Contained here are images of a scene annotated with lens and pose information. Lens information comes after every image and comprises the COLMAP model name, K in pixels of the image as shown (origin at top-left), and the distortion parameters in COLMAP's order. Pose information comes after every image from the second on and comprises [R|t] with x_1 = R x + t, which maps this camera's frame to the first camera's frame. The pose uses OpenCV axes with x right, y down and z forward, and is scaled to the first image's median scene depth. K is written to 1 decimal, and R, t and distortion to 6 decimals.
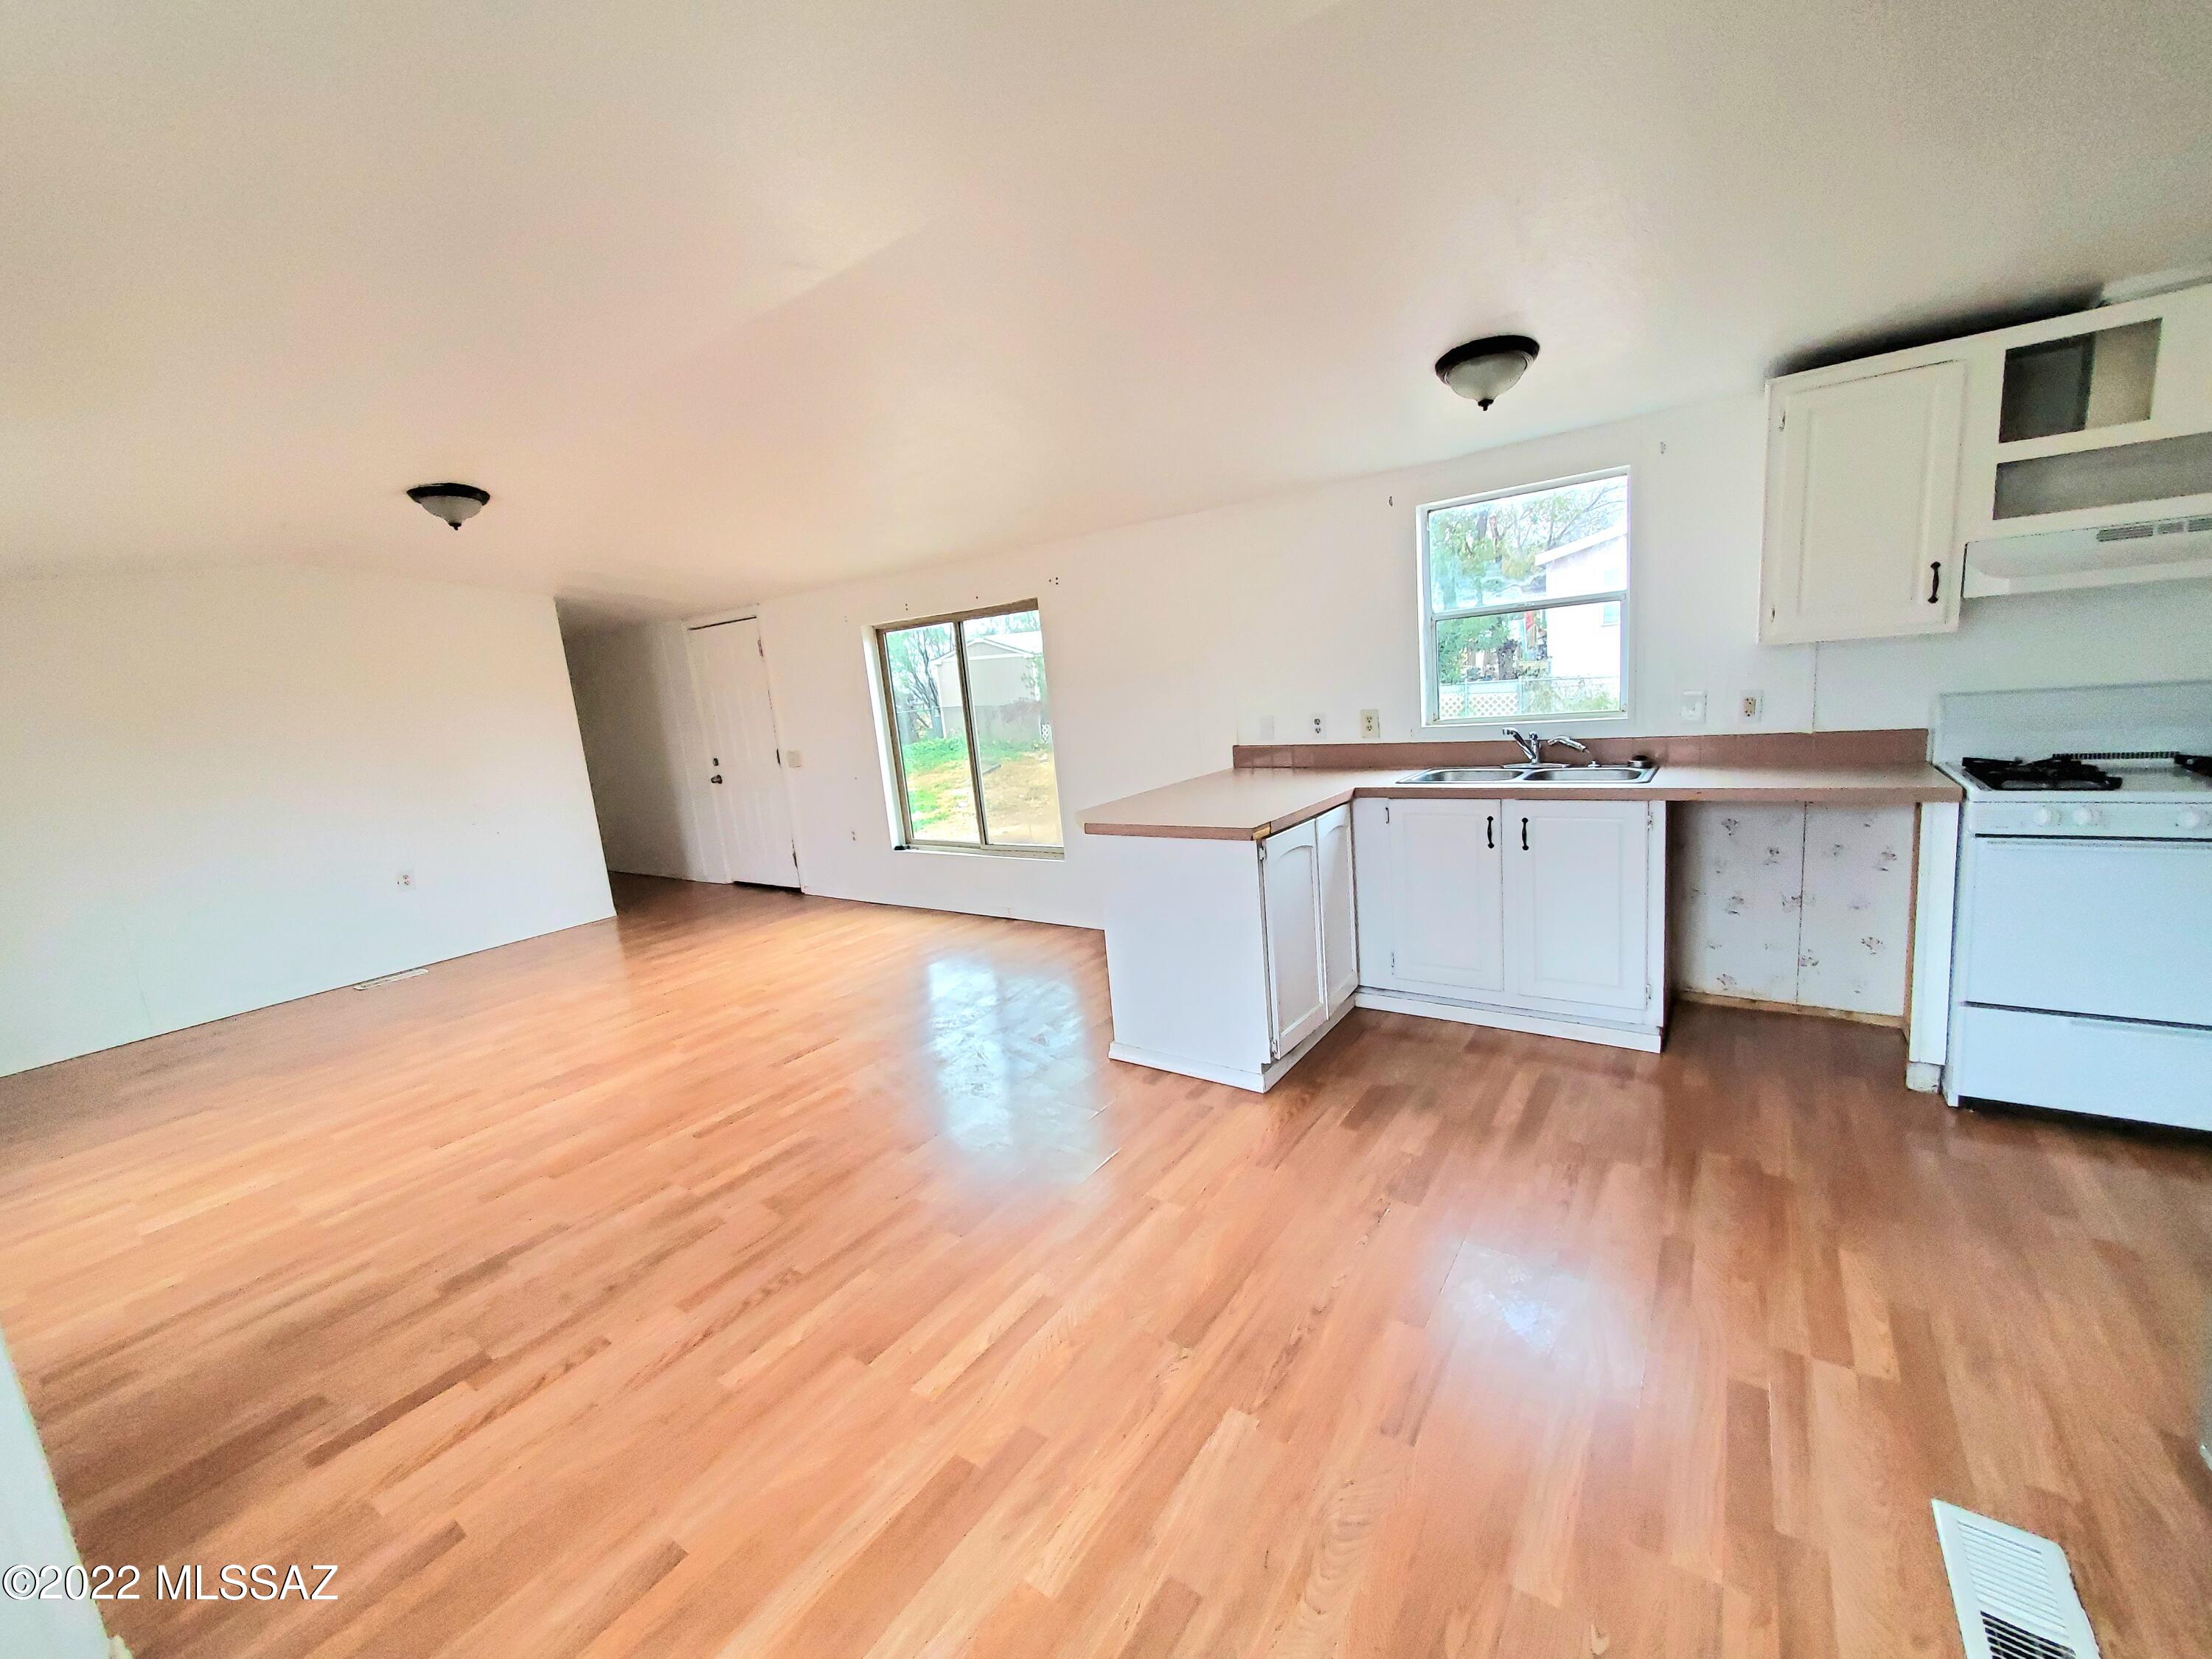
lens RADIAL K [[867.2, 0, 1118.9], [0, 867.2, 823.8], [0, 0, 1]] dist [0.001675, -0.001491]
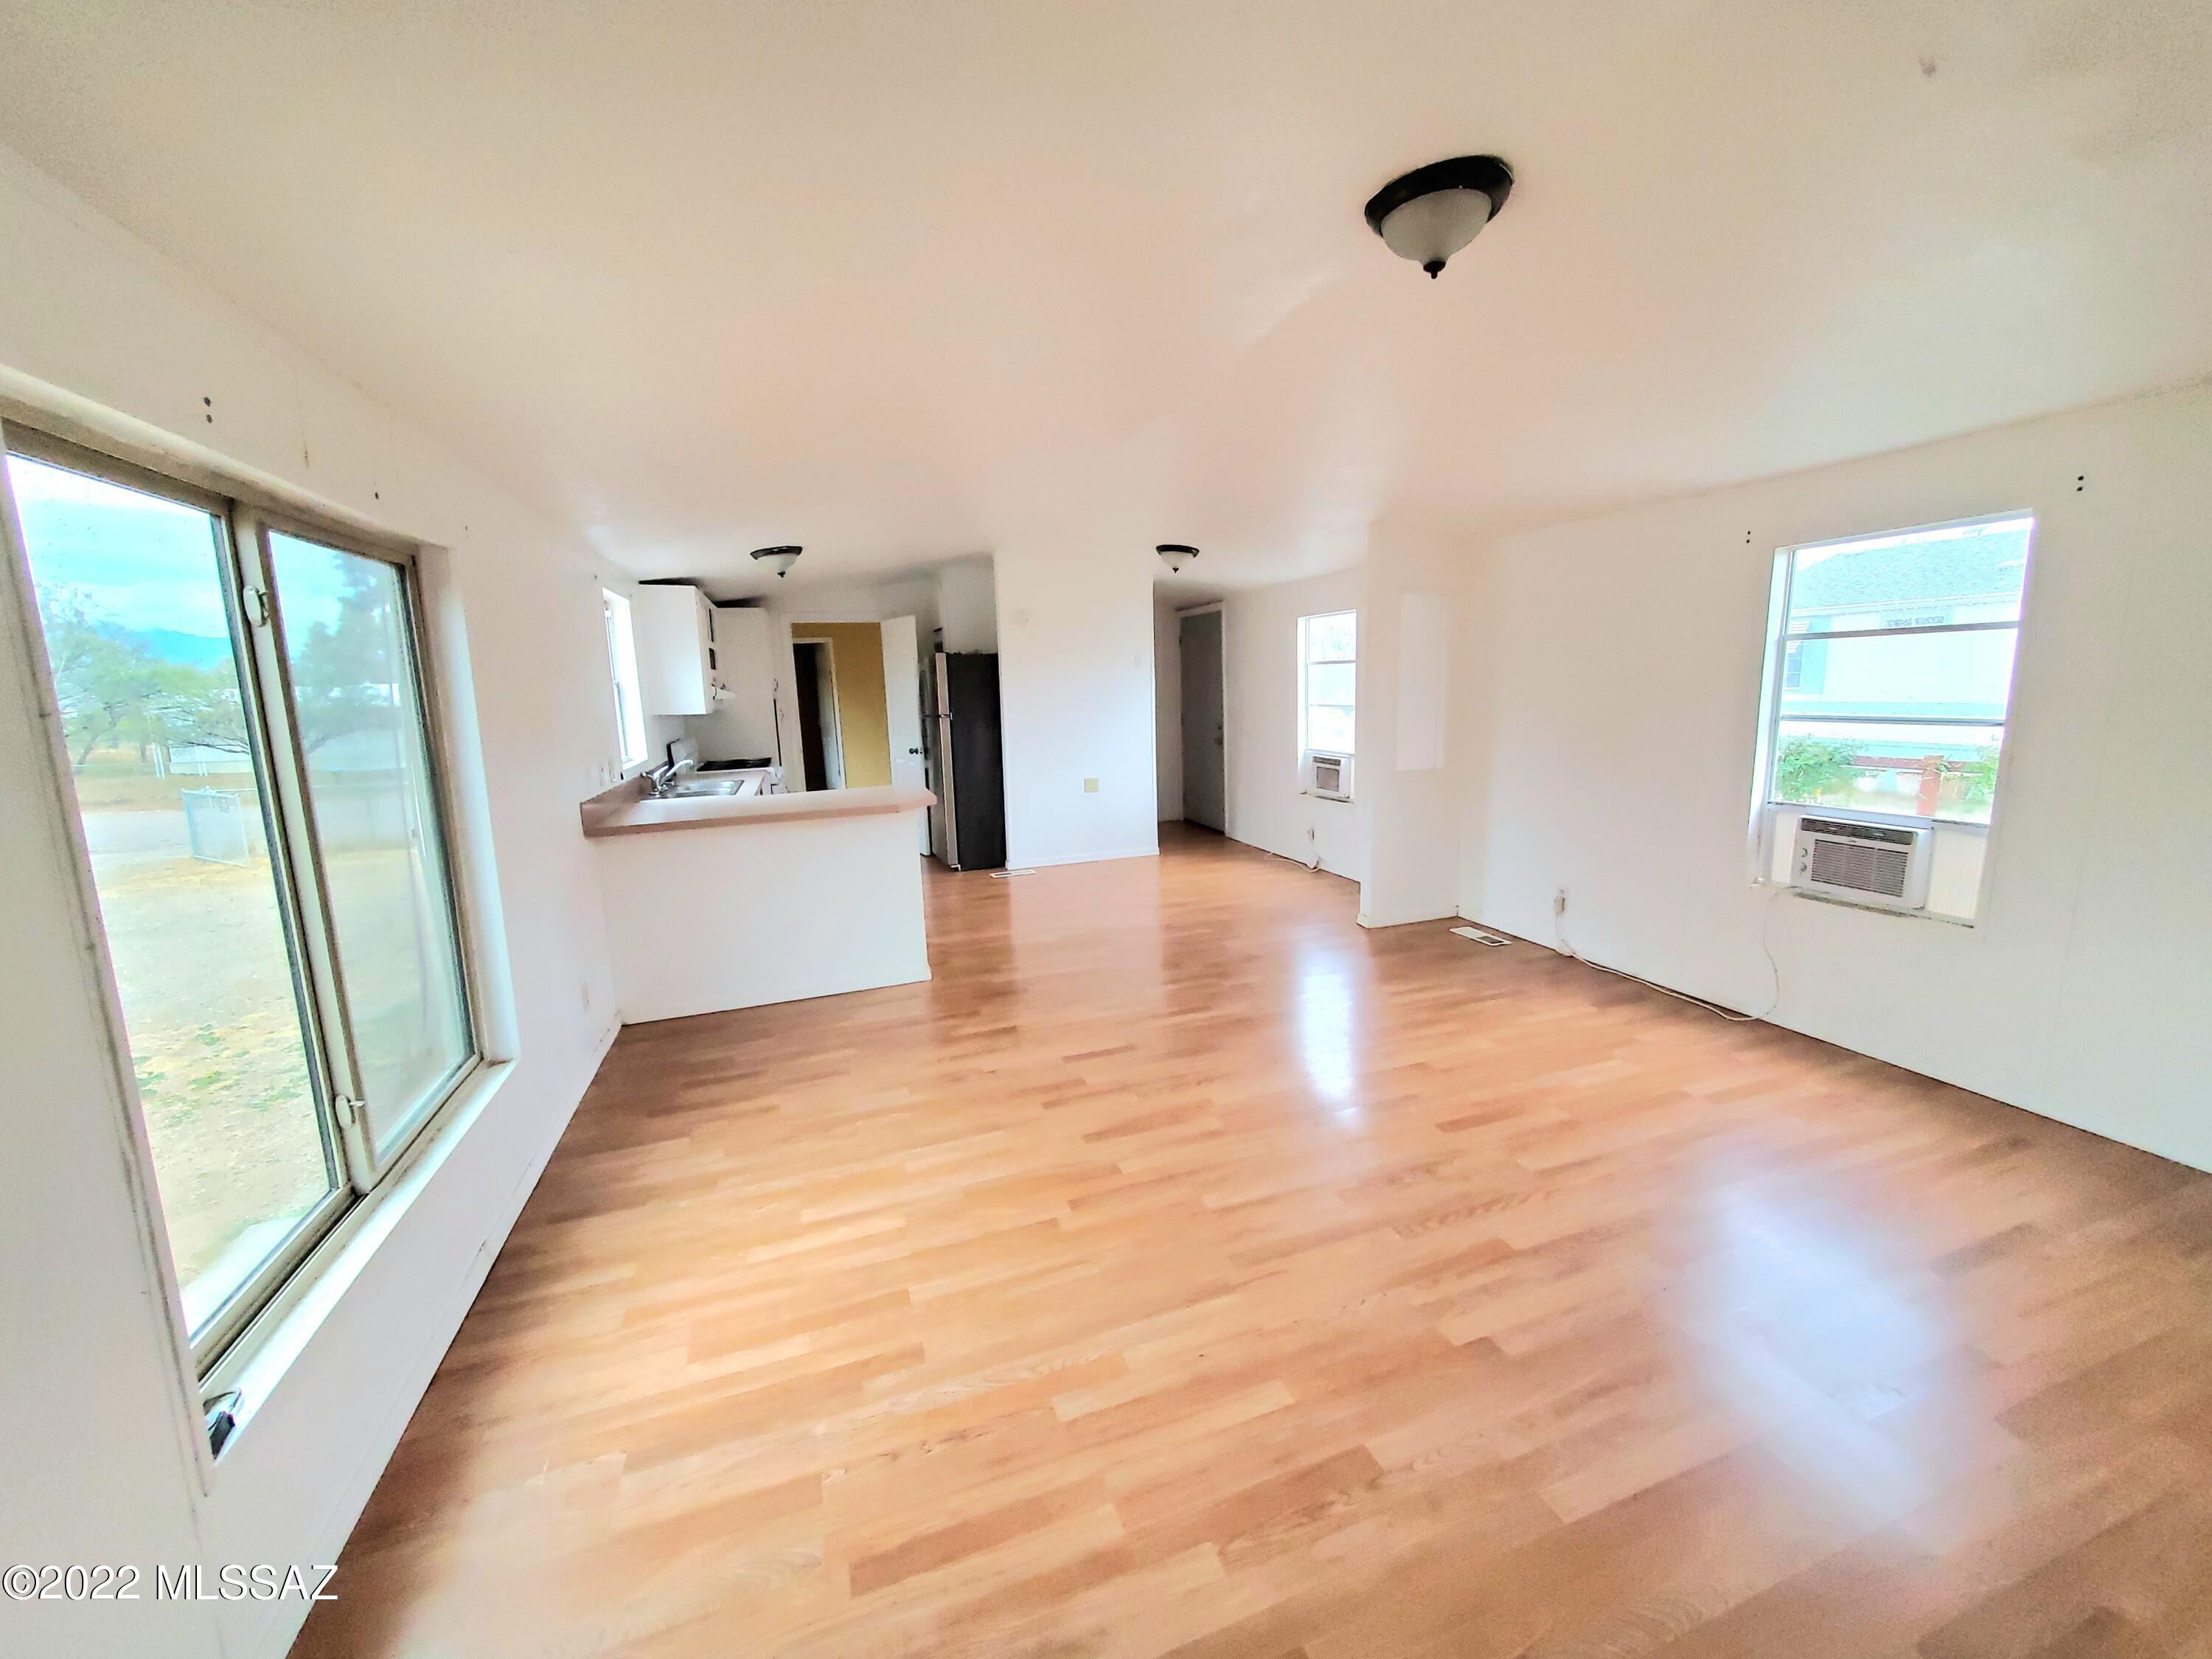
lens RADIAL K [[867.2, 0, 1116.9], [0, 867.2, 827.4], [0, 0, 1]] dist [0.001675, -0.001491]
pose [[-0.810171, 0.016227, 0.585969, -1.116887], [0.198459, 0.948179, 0.248136, -0.247737], [-0.551577, 0.317323, -0.771407, 1.954077]]
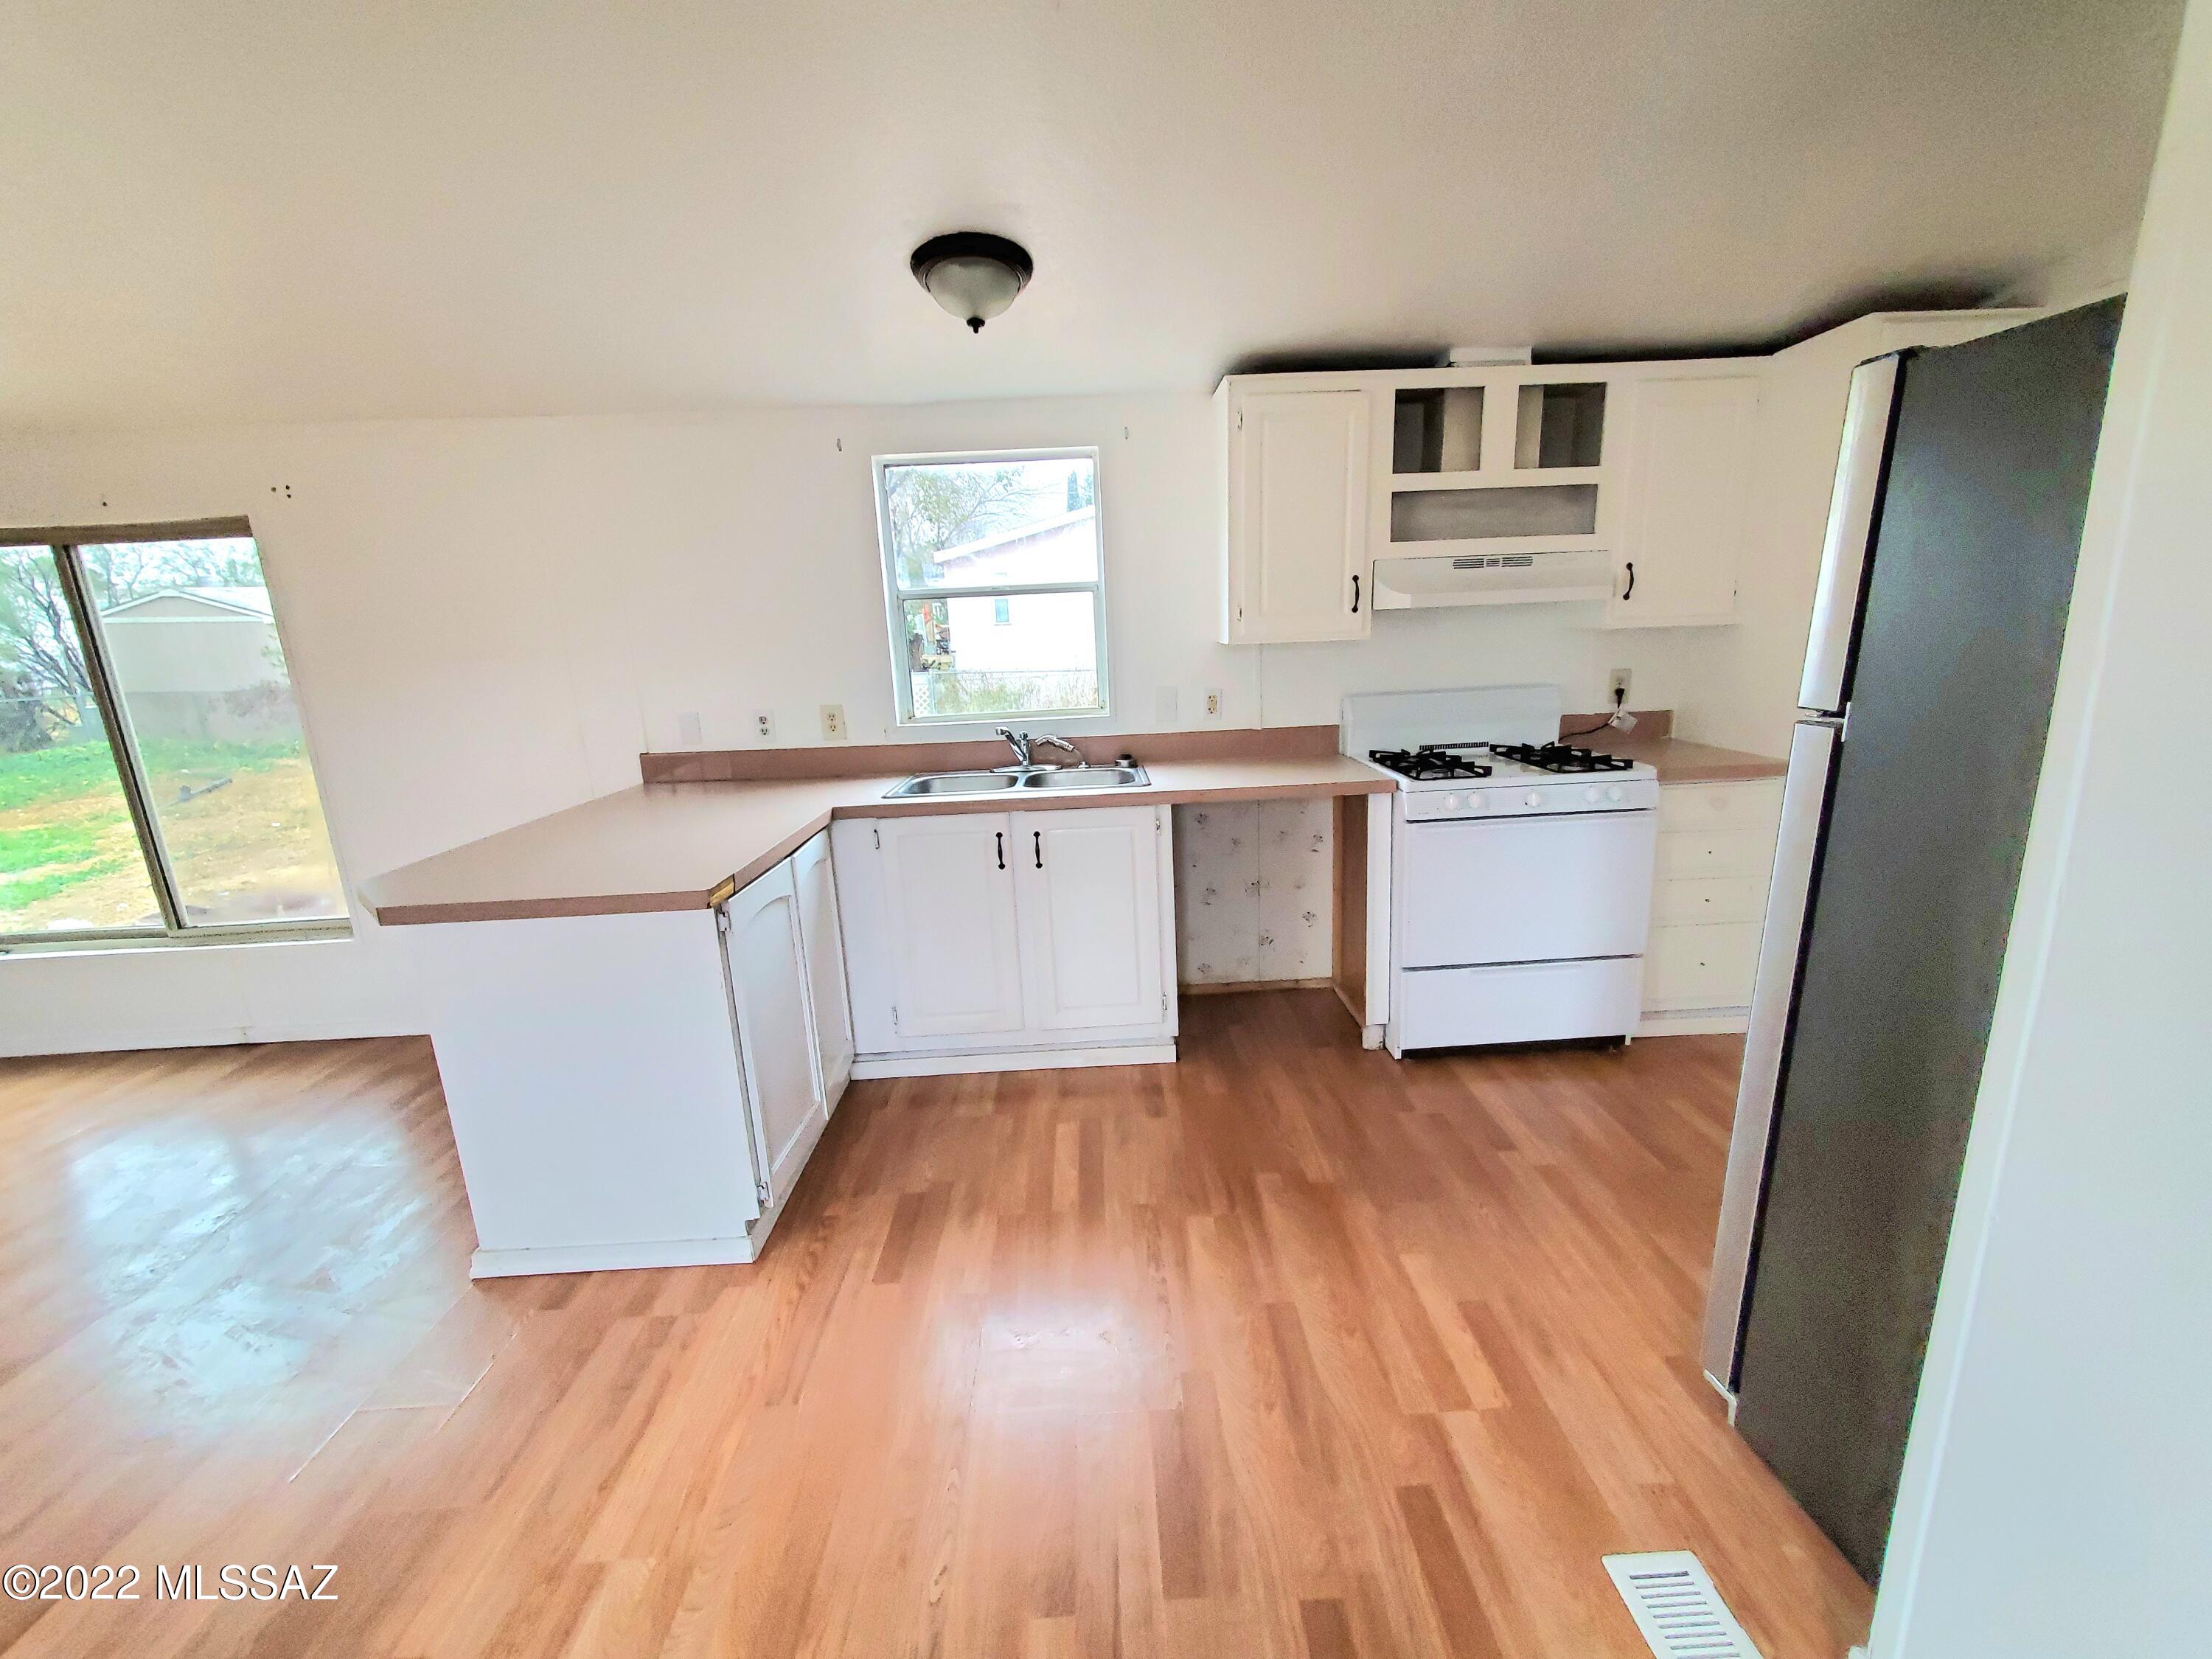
lens RADIAL K [[867.2, 0, 1117.6], [0, 867.2, 822.6], [0, 0, 1]] dist [0.001675, -0.001491]
pose [[0.793974, -0.080121, 0.602649, 0.008348], [0.073808, 0.996649, 0.035263, -0.040421], [-0.603455, 0.016483, 0.797227, 0.254650]]
